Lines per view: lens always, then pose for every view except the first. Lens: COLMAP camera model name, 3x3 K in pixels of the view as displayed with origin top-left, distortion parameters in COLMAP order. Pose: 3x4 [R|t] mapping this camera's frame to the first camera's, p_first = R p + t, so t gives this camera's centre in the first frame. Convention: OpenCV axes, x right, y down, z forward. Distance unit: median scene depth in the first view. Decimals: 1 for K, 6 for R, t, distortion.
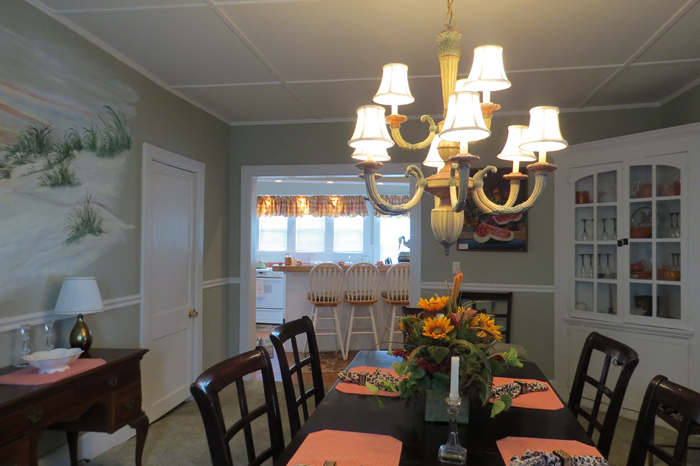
lens RADIAL K [[500.9, 0, 350.0], [0, 500.9, 233.0], [0, 0, 1]] dist [-0.025866, 0.002077]
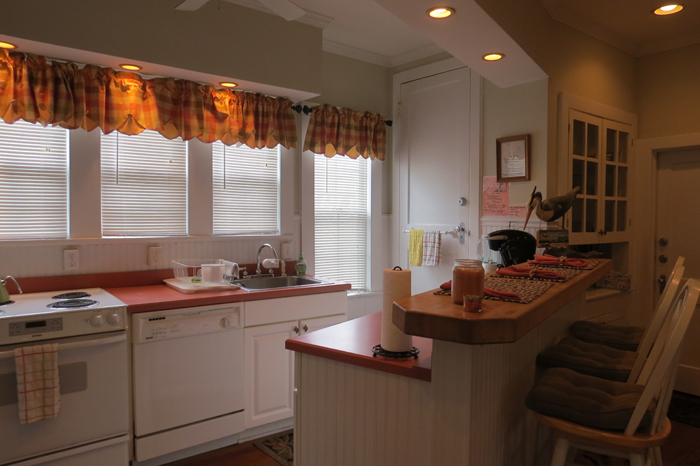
lens RADIAL K [[500.9, 0, 350.0], [0, 500.9, 233.0], [0, 0, 1]] dist [-0.025866, 0.002077]
pose [[0.664164, -0.027821, 0.747069, -0.518430], [-0.008630, 0.998955, 0.044874, 0.036947], [-0.747537, -0.036251, 0.663230, 1.382926]]
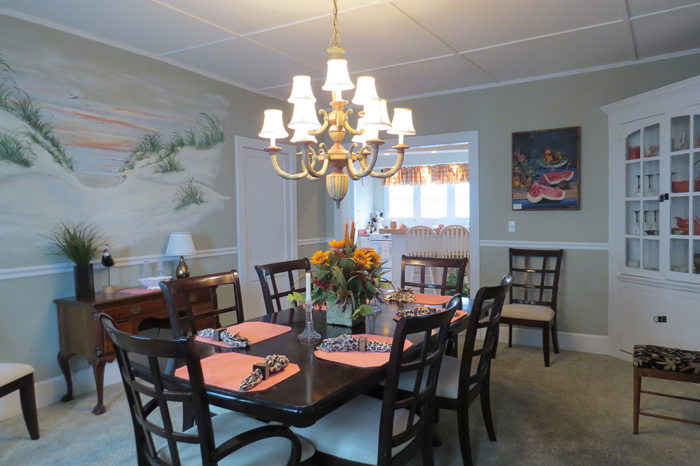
lens RADIAL K [[500.9, 0, 350.0], [0, 500.9, 233.0], [0, 0, 1]] dist [-0.025866, 0.002077]
pose [[0.922866, -0.007331, -0.385052, 0.351336], [0.030155, 0.998125, 0.053269, 0.018178], [0.383939, -0.060772, 0.921356, -0.134023]]
